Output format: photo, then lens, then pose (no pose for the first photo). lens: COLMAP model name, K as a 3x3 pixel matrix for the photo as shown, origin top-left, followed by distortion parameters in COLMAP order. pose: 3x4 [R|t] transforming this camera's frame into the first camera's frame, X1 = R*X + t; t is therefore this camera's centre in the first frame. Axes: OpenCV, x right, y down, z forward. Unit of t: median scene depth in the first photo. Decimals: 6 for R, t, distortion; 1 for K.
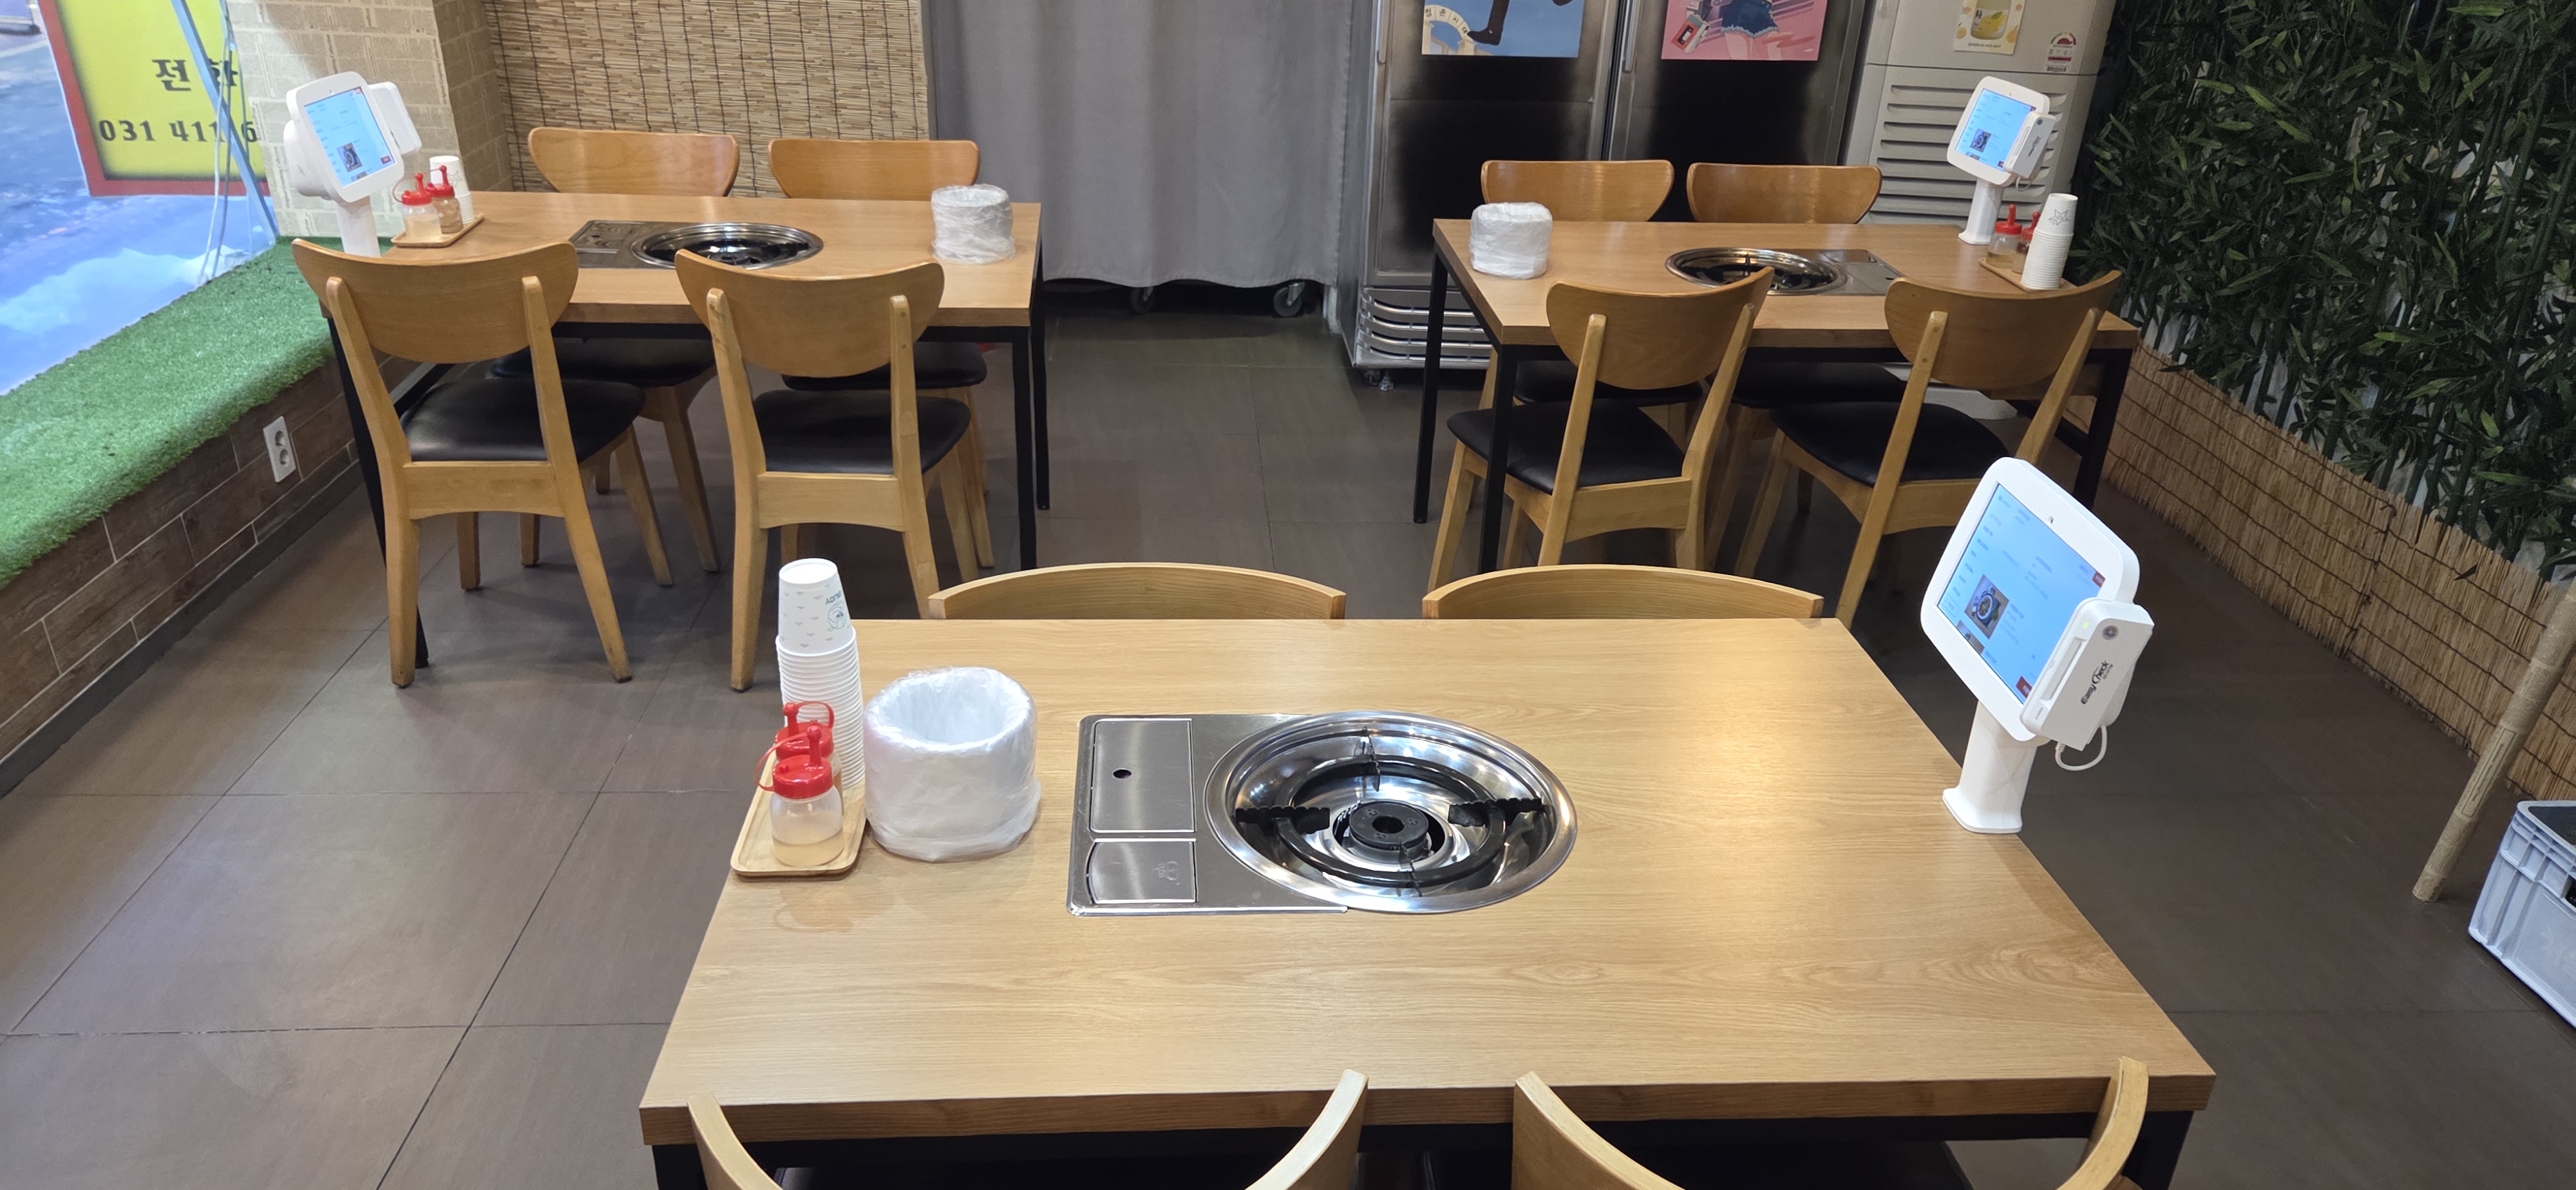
lens RADIAL K [[1697.4, 0, 1307.8], [0, 1697.4, 594.0], [0, 0, 1]] dist [0.044499, -0.038670]
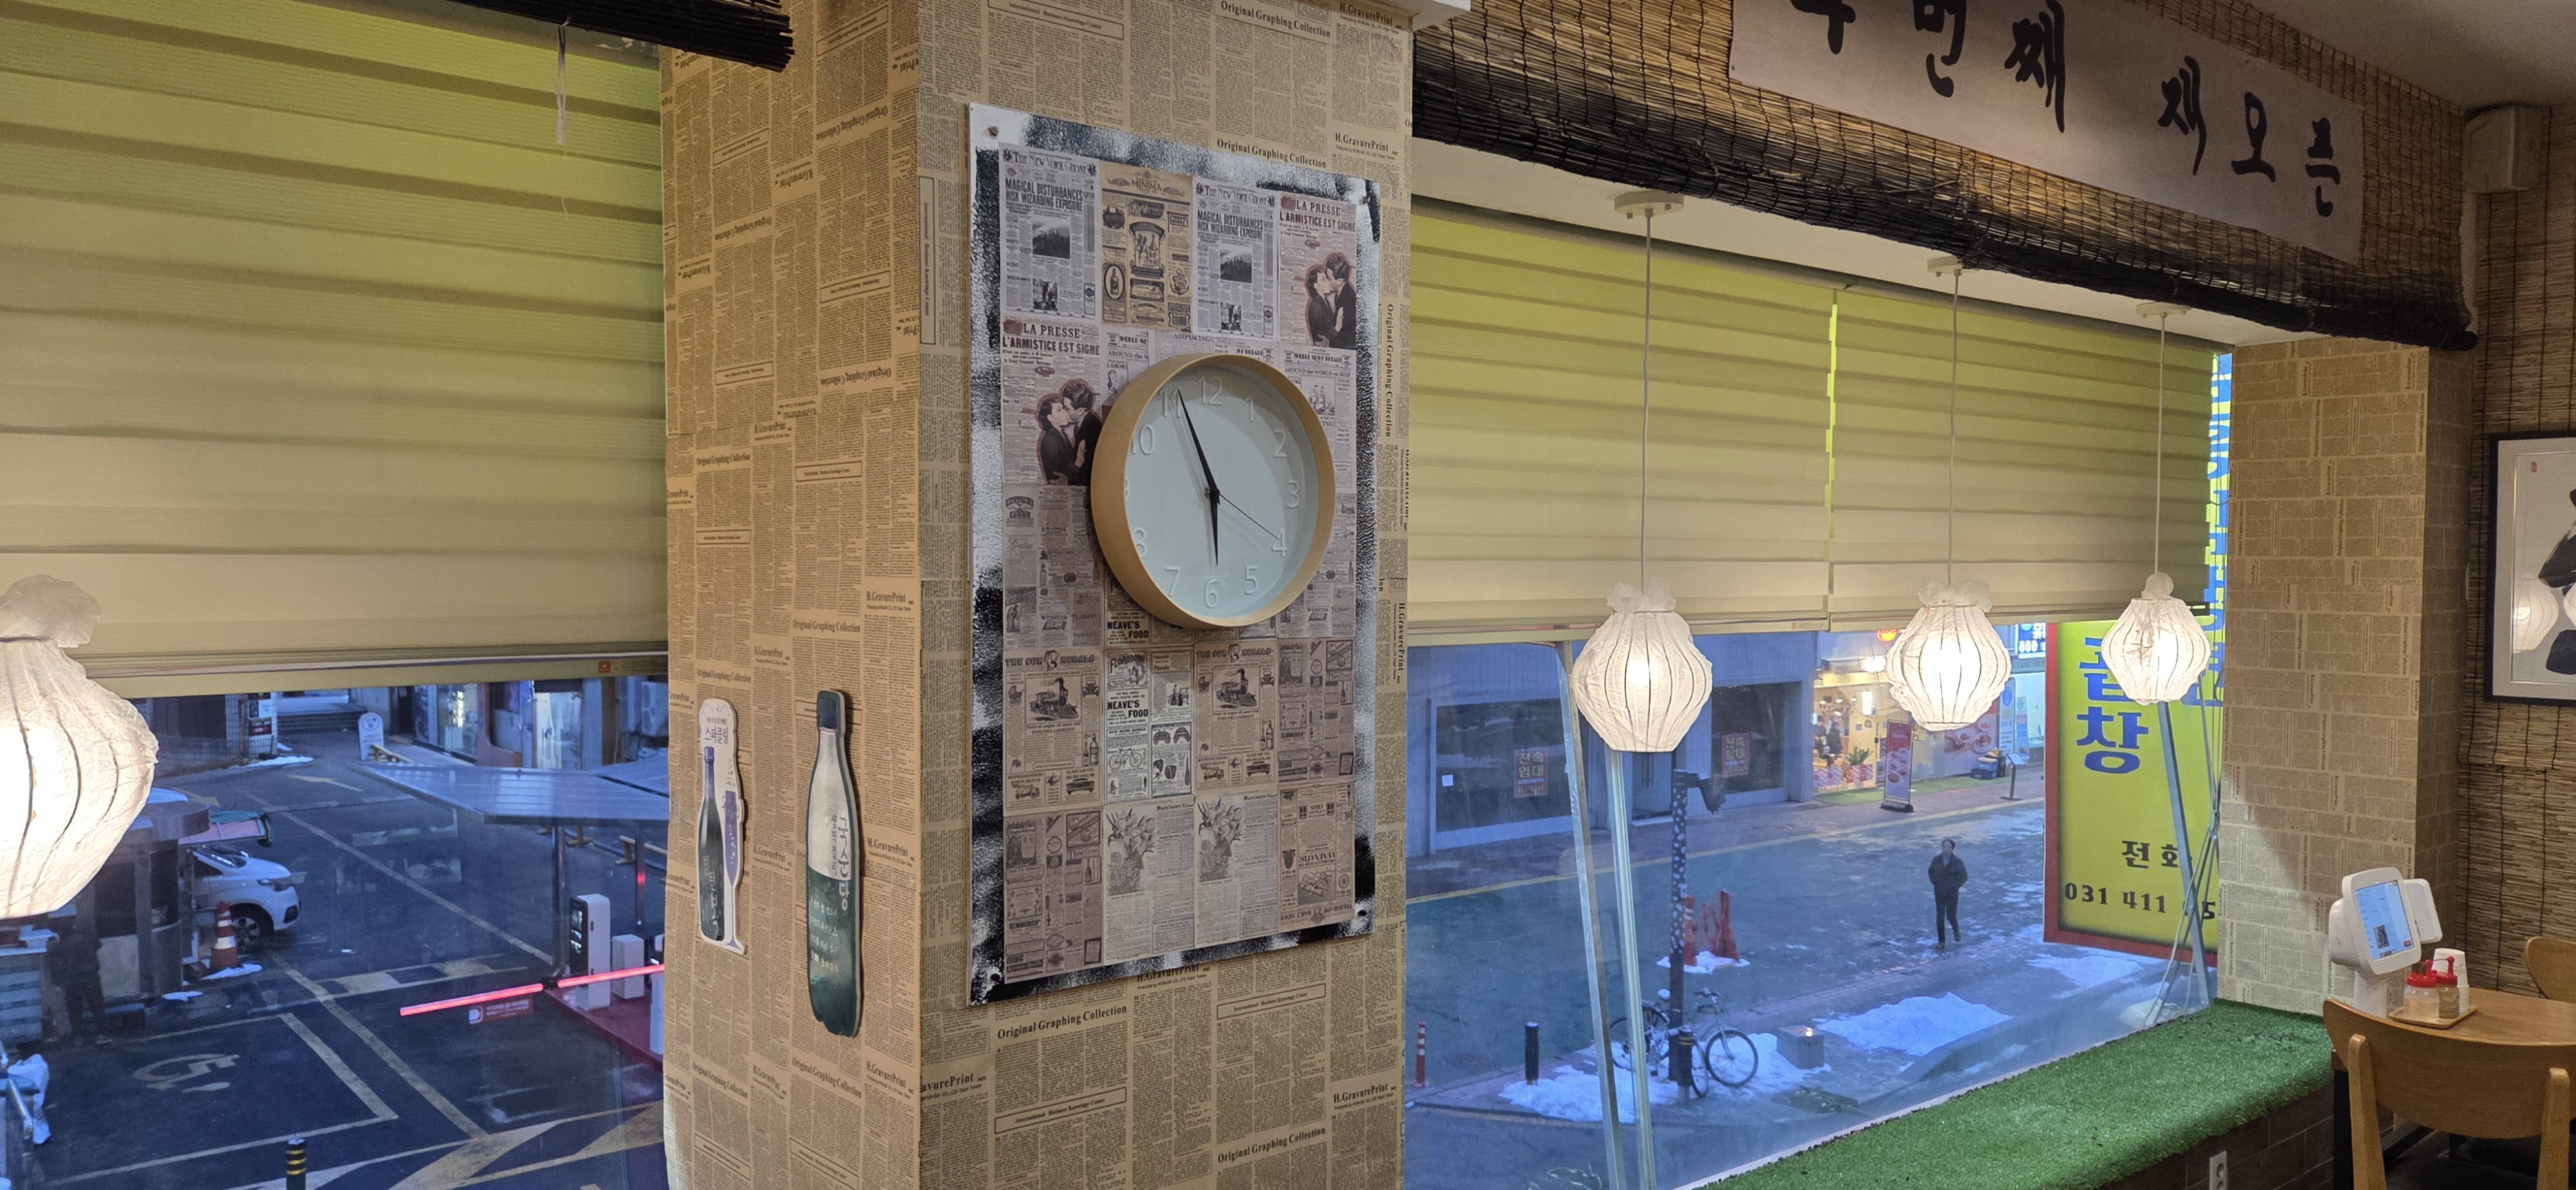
lens RADIAL K [[1698.6, 0, 1227.5], [0, 1698.6, 605.3], [0, 0, 1]] dist [0.032629, -0.039041]
pose [[0.564666, -0.015304, -0.825177, -0.047273], [-0.345637, 0.903541, -0.253276, 0.094415], [0.749458, 0.428228, 0.504909, -0.230880]]
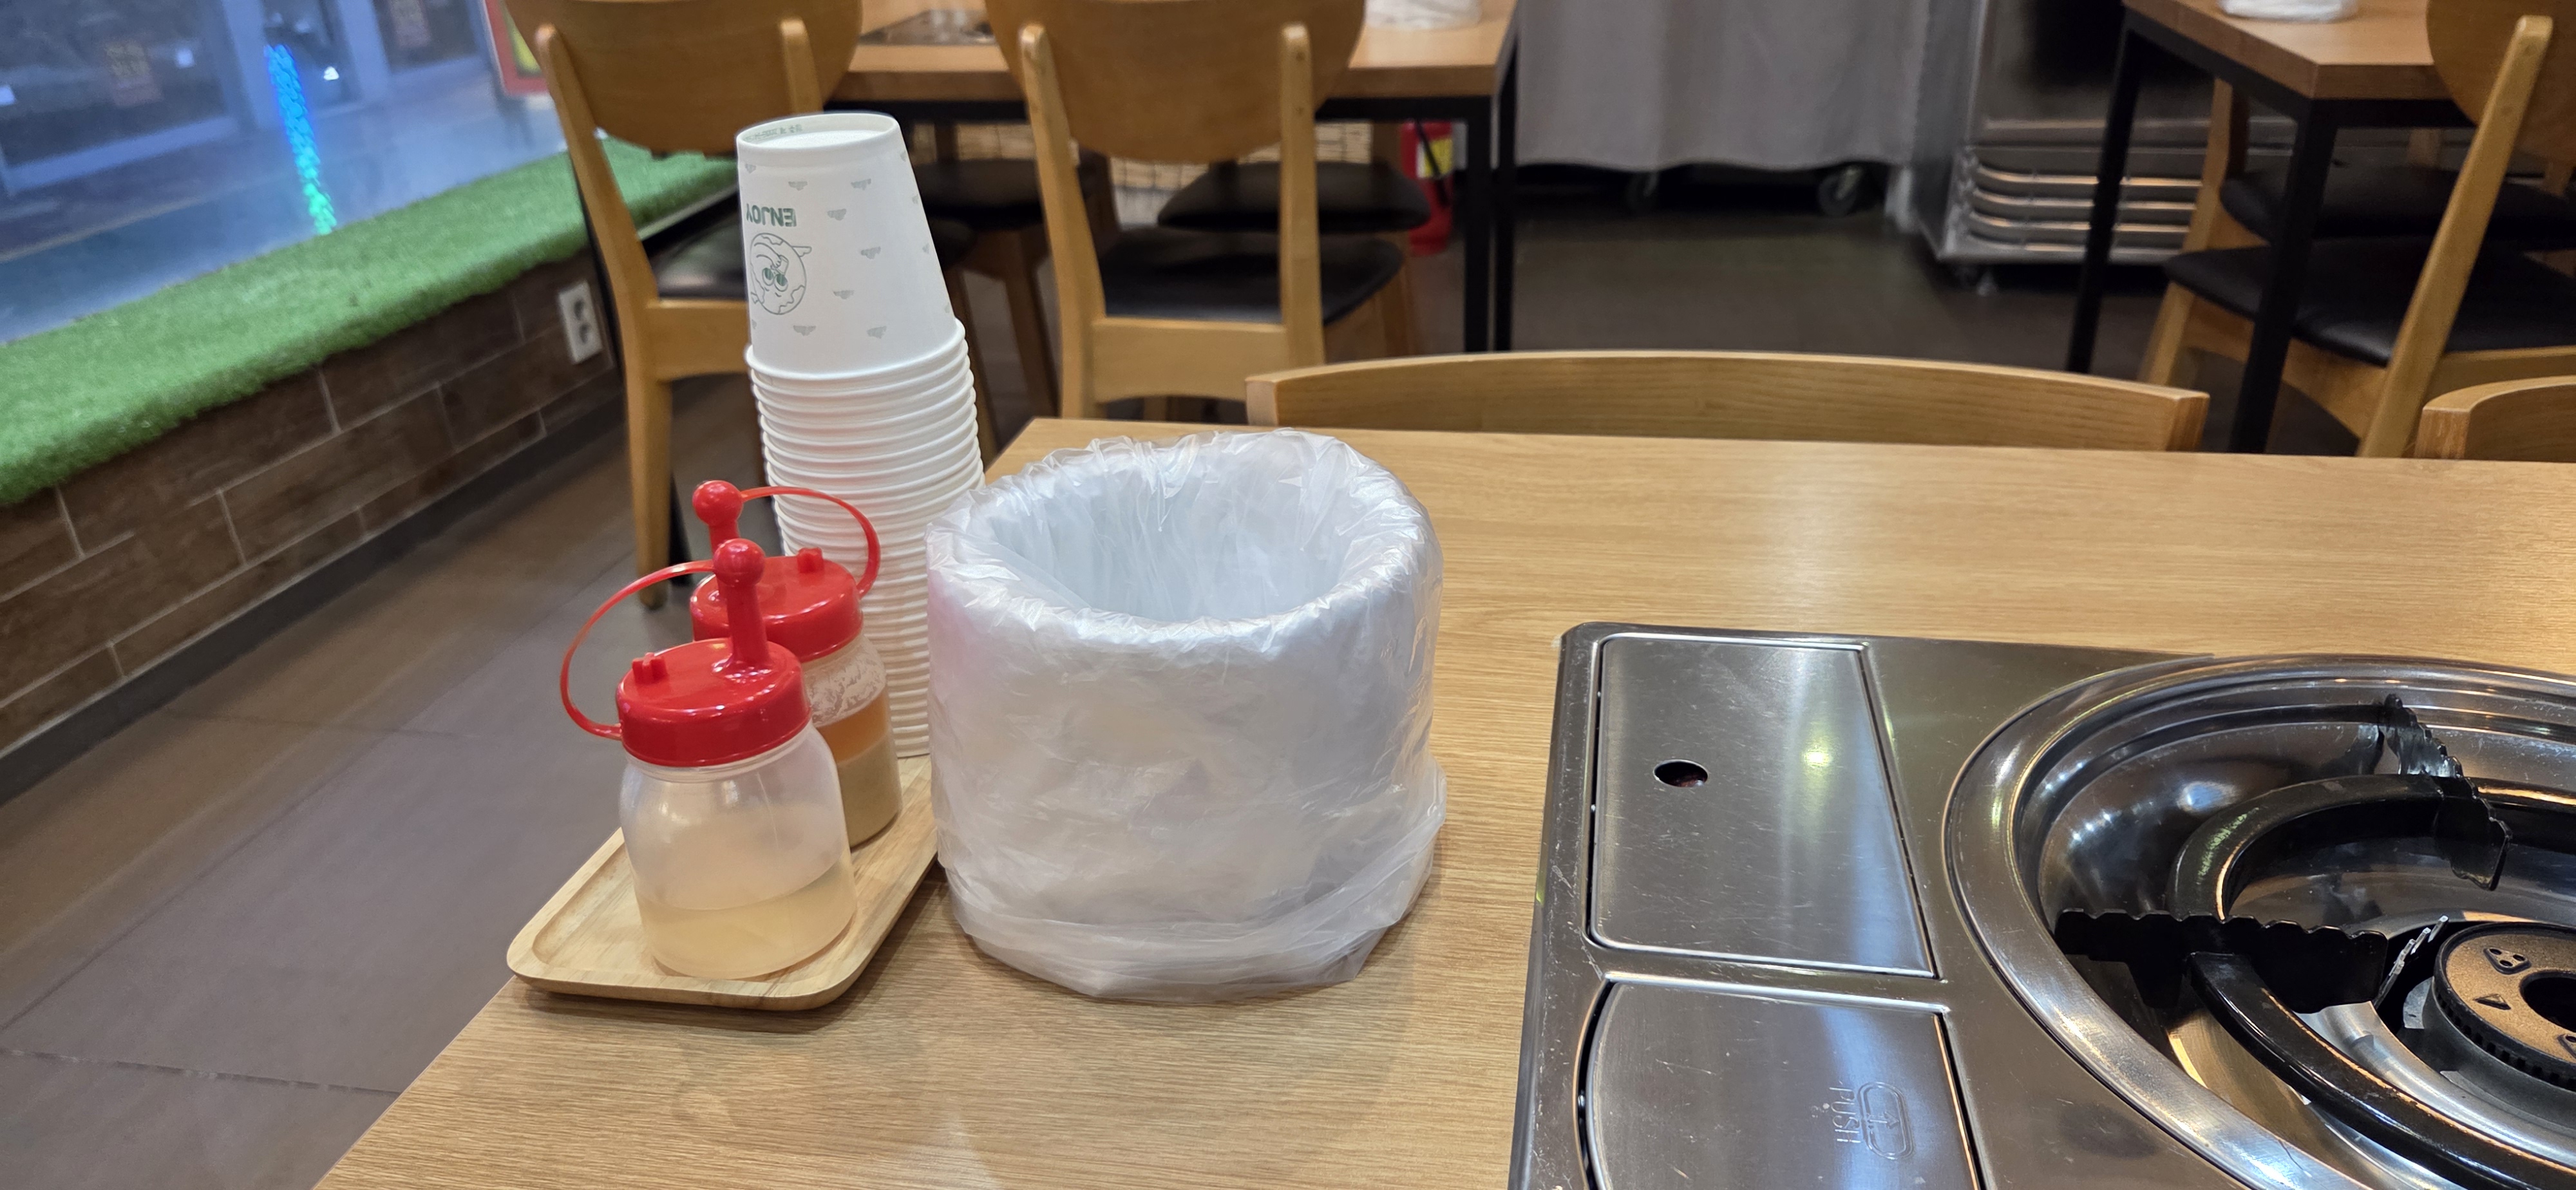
lens RADIAL K [[1697.4, 0, 1307.8], [0, 1697.4, 594.0], [0, 0, 1]] dist [0.044499, -0.038670]
pose [[0.963426, 0.043711, -0.264386, -0.051353], [-0.048338, 0.998770, -0.011017, 0.042413], [0.263579, 0.023394, 0.964354, 0.355979]]
